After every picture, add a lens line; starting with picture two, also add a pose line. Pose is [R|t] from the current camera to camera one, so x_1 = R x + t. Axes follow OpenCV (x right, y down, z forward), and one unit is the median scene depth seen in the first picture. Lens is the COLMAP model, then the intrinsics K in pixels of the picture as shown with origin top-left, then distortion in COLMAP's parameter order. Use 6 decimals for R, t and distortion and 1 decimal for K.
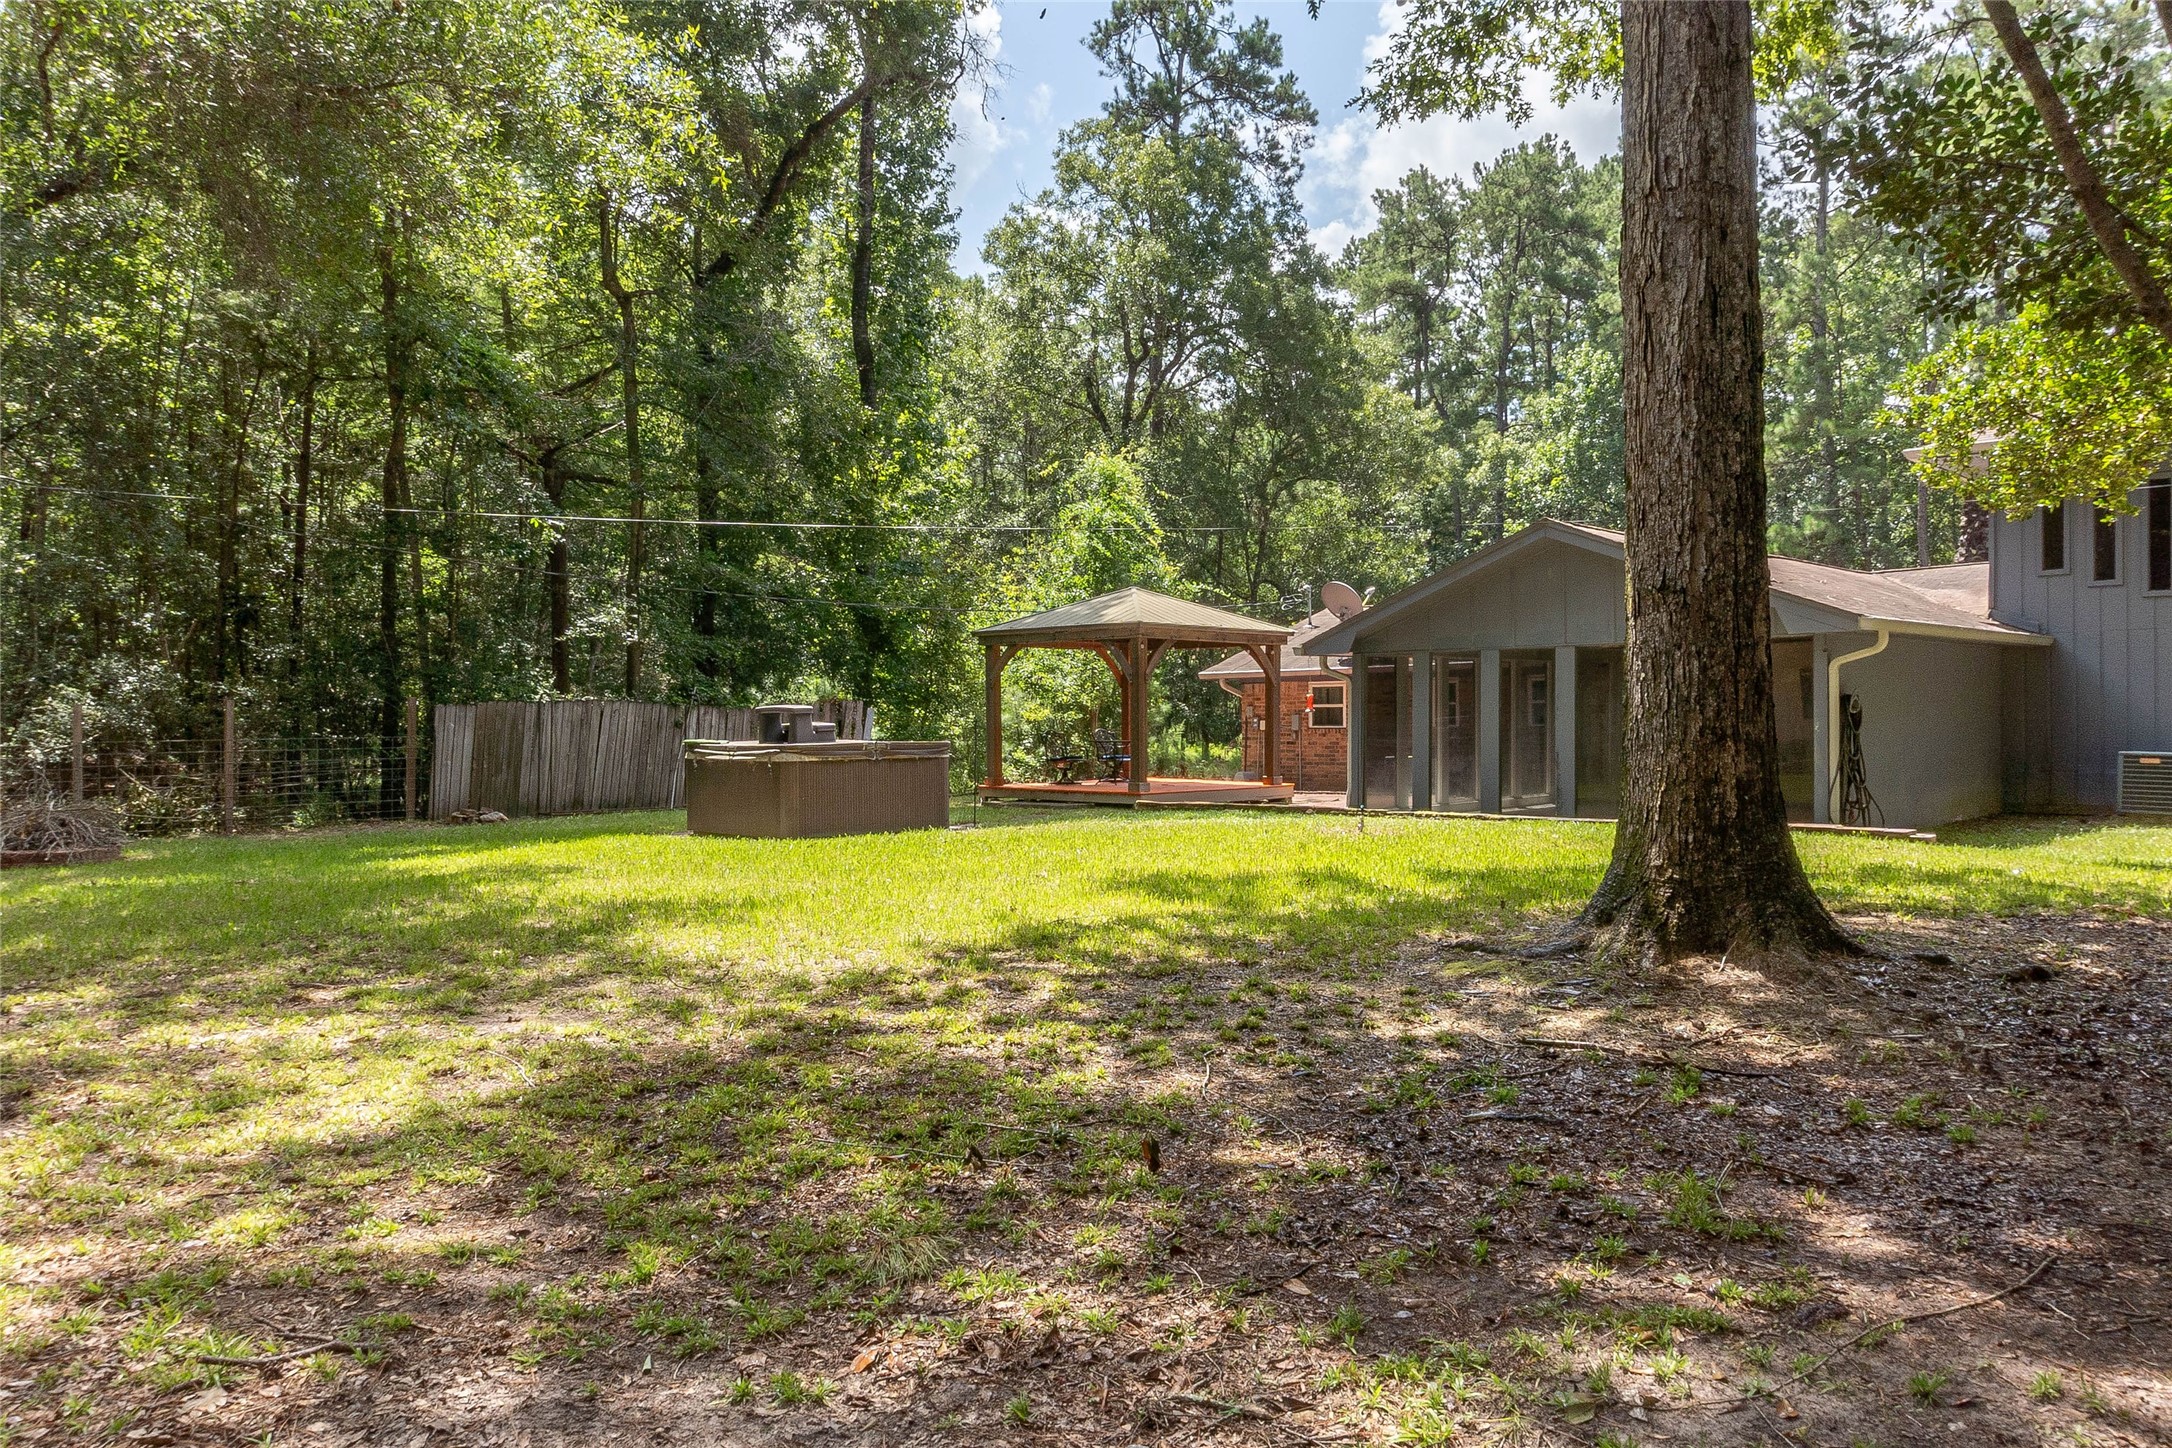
lens RADIAL K [[1561.8, 0, 1086.0], [0, 1561.8, 724.0], [0, 0, 1]] dist [-0.026073, 0.003003]
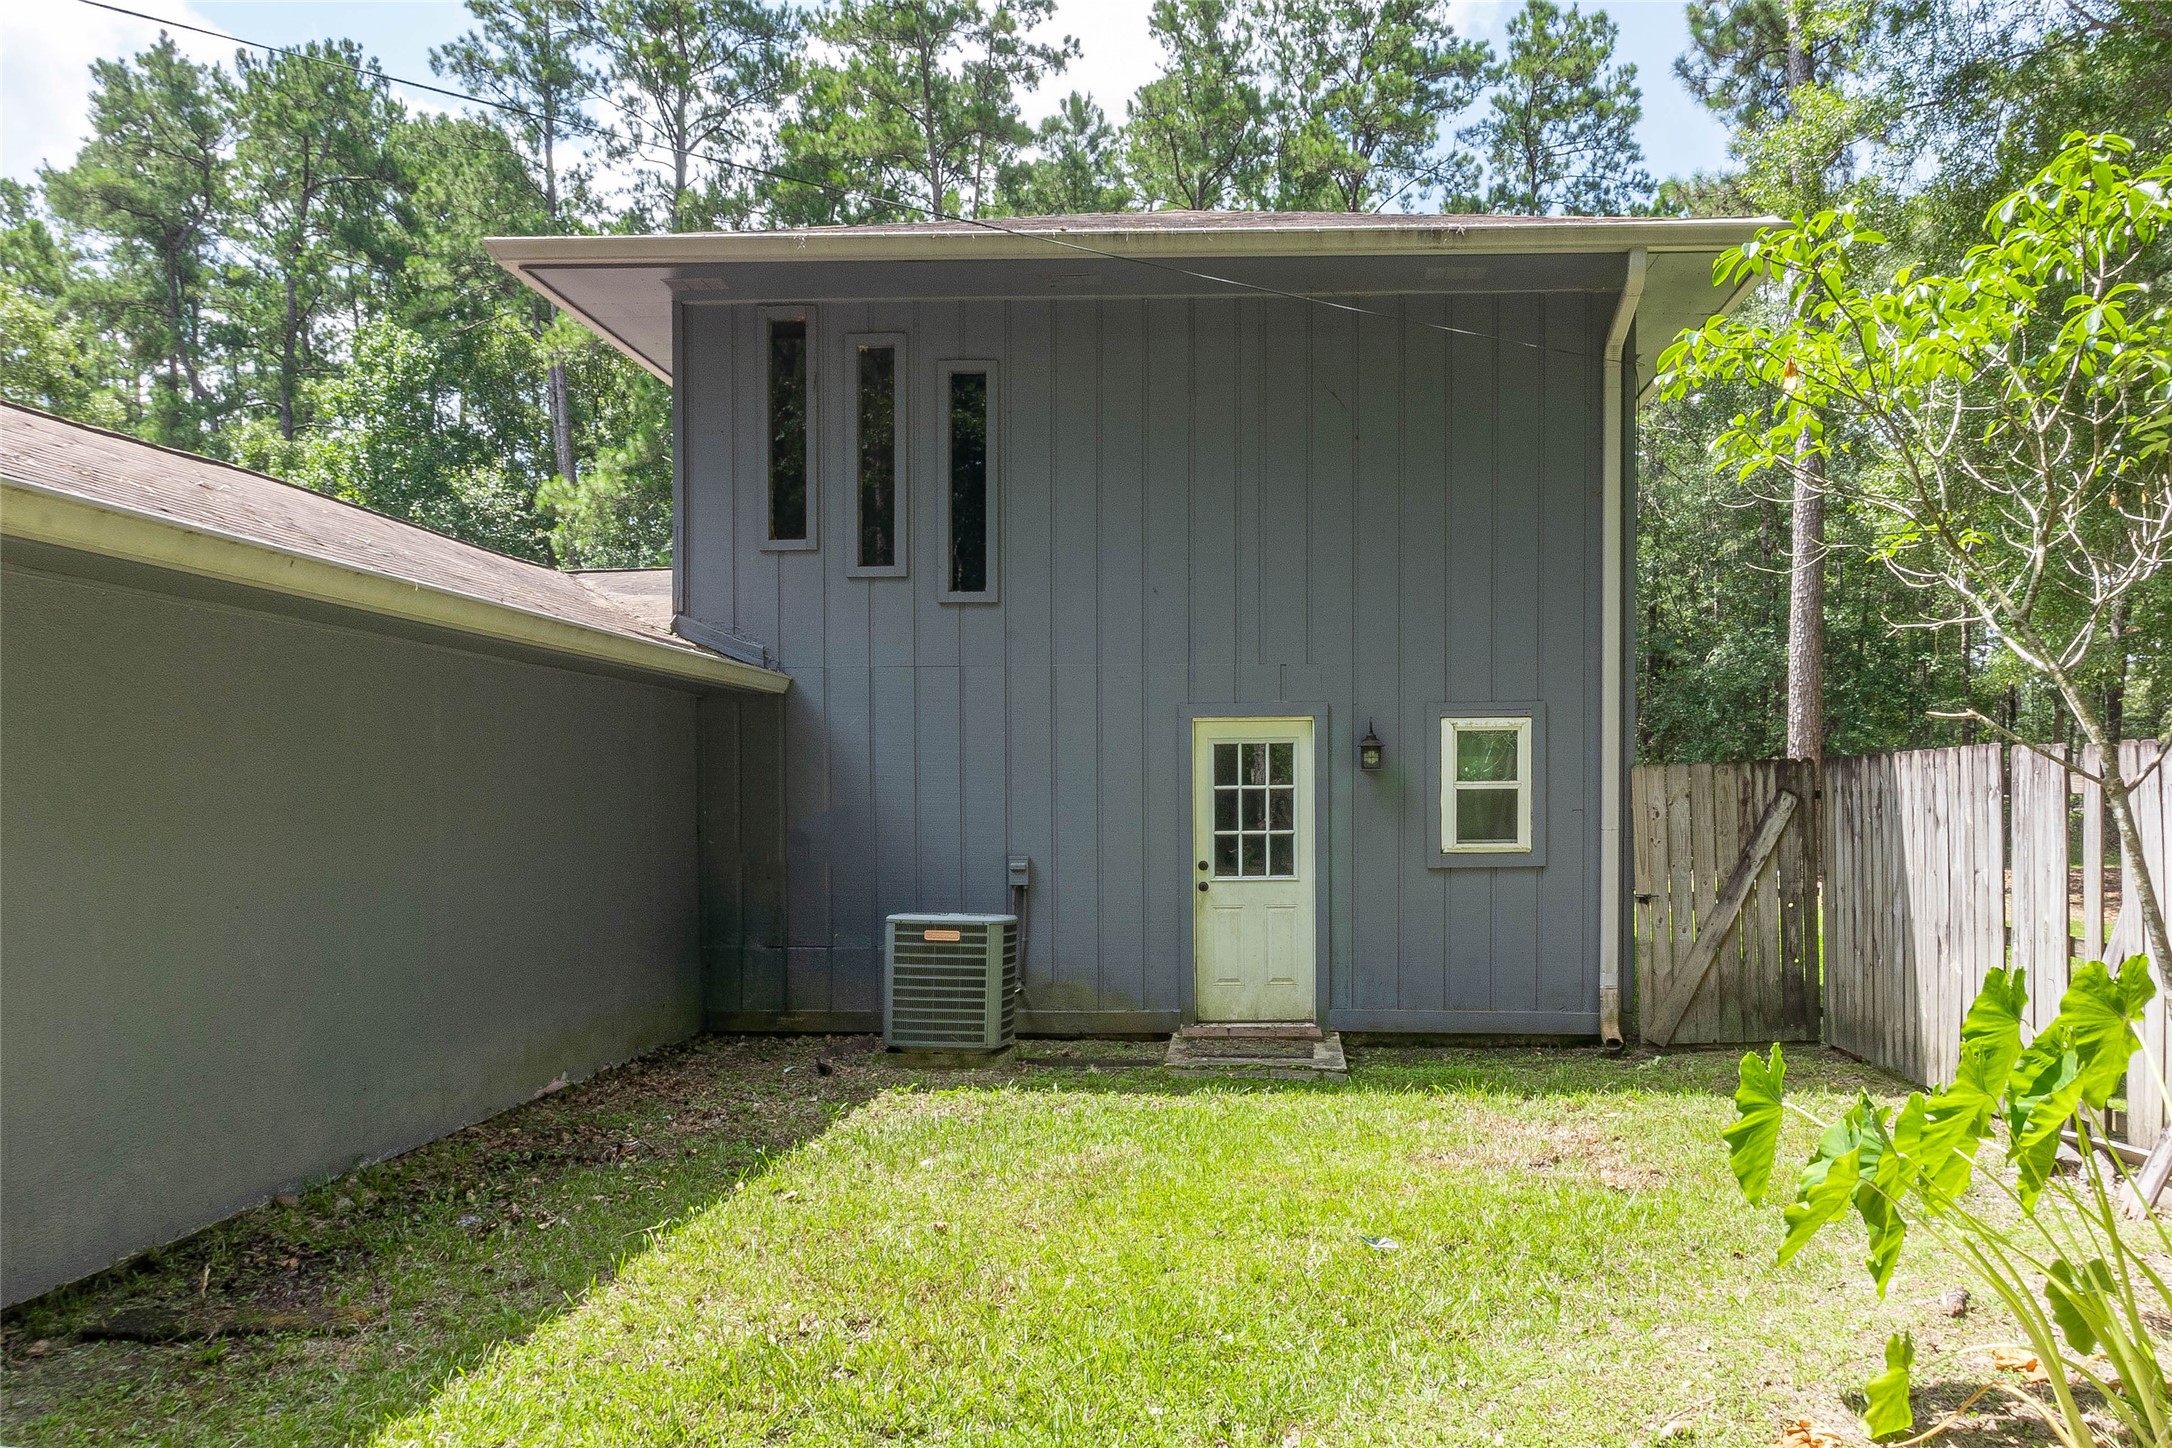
lens RADIAL K [[1561.8, 0, 1086.0], [0, 1561.8, 724.0], [0, 0, 1]] dist [-0.026073, 0.003003]
pose [[0.796967, 0.026821, 0.603427, 0.372744], [0.002358, 0.998868, -0.047512, -0.015757], [-0.604018, 0.039289, 0.796002, 0.506982]]
